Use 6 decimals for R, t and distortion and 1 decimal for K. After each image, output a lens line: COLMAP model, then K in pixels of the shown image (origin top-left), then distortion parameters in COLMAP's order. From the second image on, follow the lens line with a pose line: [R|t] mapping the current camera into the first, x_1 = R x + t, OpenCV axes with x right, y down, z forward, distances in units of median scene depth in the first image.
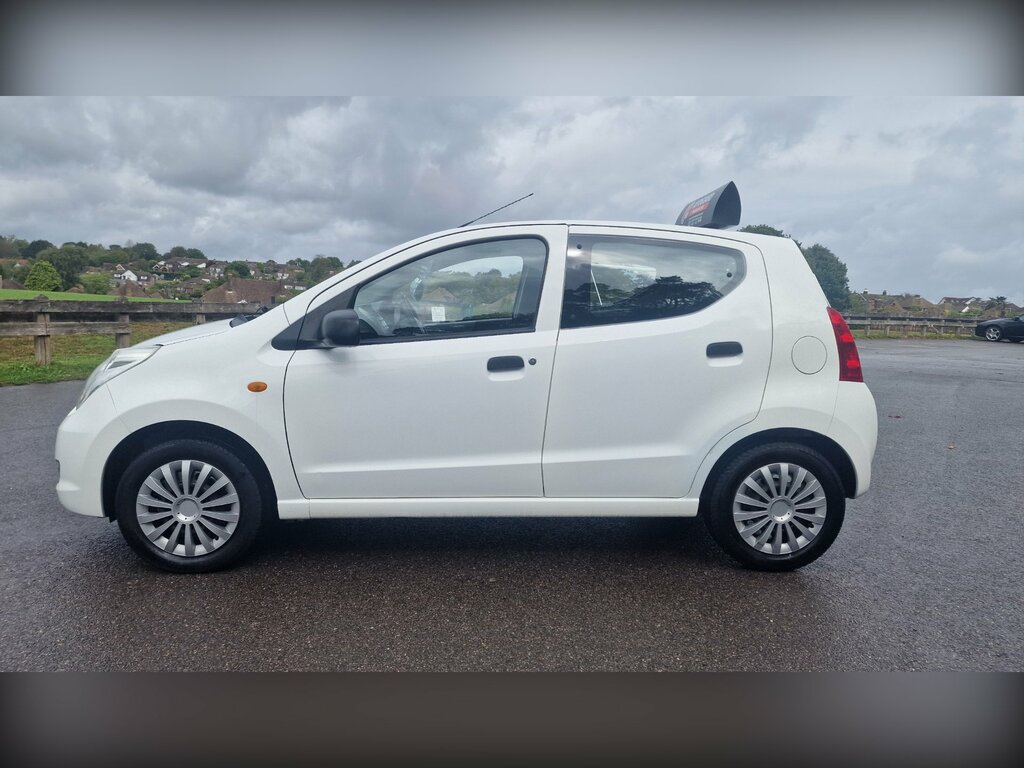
lens RADIAL K [[779.5, 0, 512.0], [0, 779.5, 384.0], [0, 0, 1]] dist [0.098461, -0.003071]
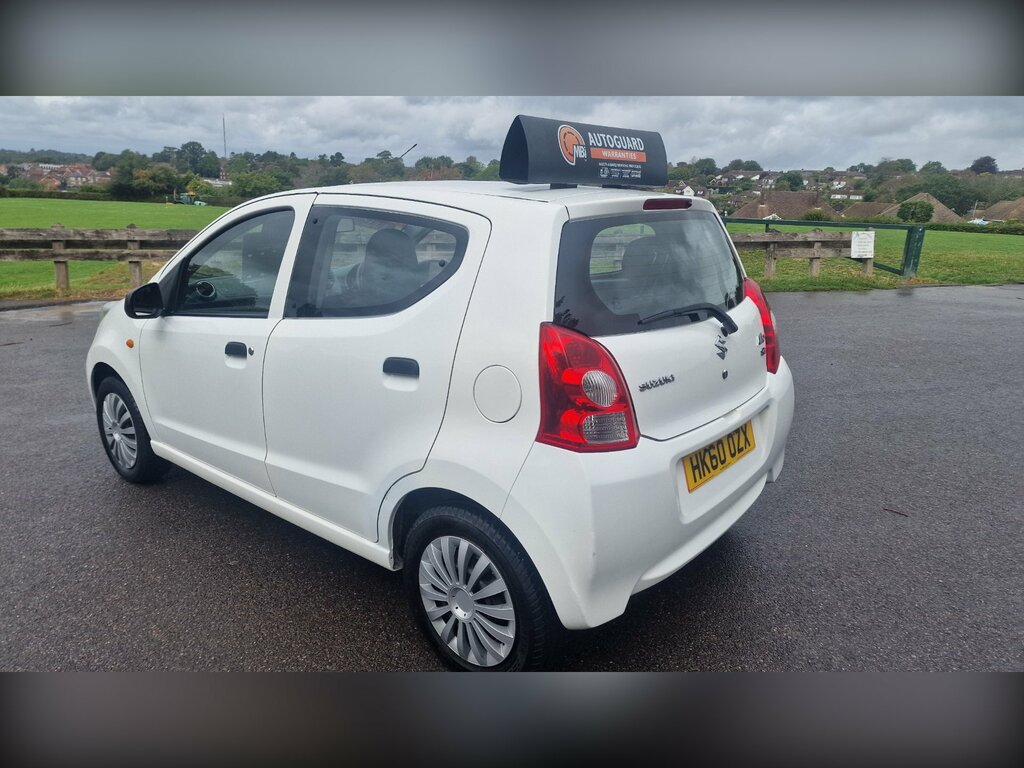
lens RADIAL K [[764.1, 0, 513.7], [0, 764.1, 380.6], [0, 0, 1]] dist [0.006834, -0.002877]
pose [[0.676179, 0.155969, -0.720039, 0.142250], [-0.063660, 0.986048, 0.153807, -0.024565], [0.733982, -0.058163, 0.676674, 0.099305]]
